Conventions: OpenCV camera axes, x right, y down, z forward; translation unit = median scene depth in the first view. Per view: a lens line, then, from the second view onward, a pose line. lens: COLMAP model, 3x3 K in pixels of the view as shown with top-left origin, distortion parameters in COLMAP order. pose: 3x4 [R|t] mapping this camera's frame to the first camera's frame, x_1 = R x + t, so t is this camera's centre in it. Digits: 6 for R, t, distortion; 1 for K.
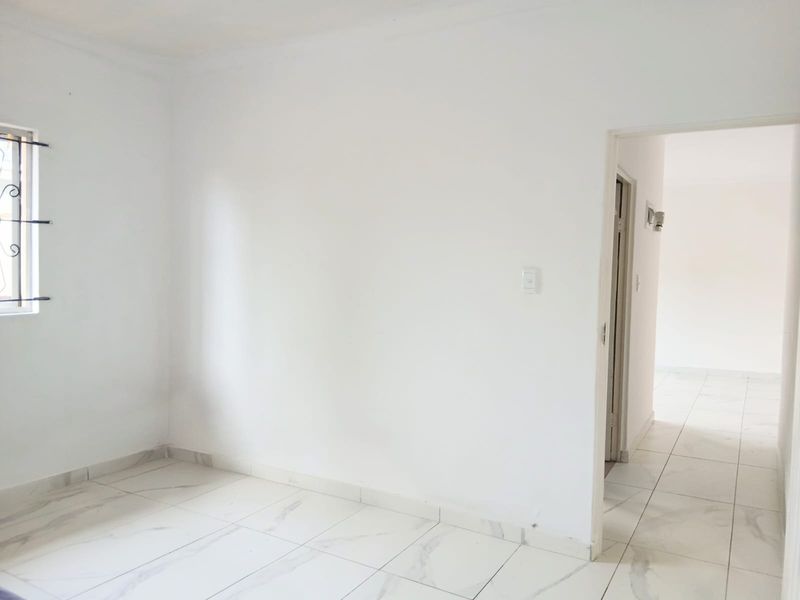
lens RADIAL K [[630.4, 0, 400.0], [0, 630.4, 300.0], [0, 0, 1]] dist [0.105569, -0.196094]
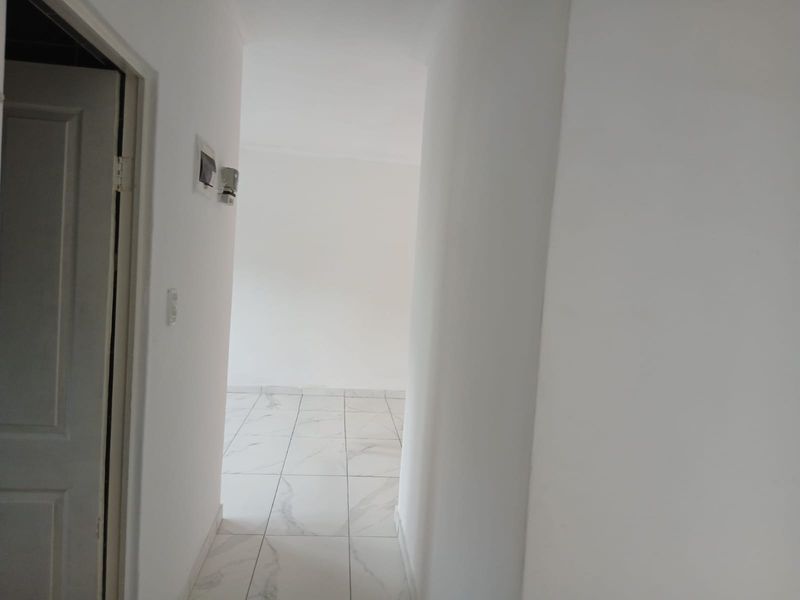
lens RADIAL K [[630.4, 0, 400.0], [0, 630.4, 300.0], [0, 0, 1]] dist [0.105569, -0.196094]
pose [[0.825440, -0.005754, 0.564461, 0.226694], [-0.014627, 0.999394, 0.031578, -0.045160], [-0.564301, -0.034322, 0.824856, 0.478048]]
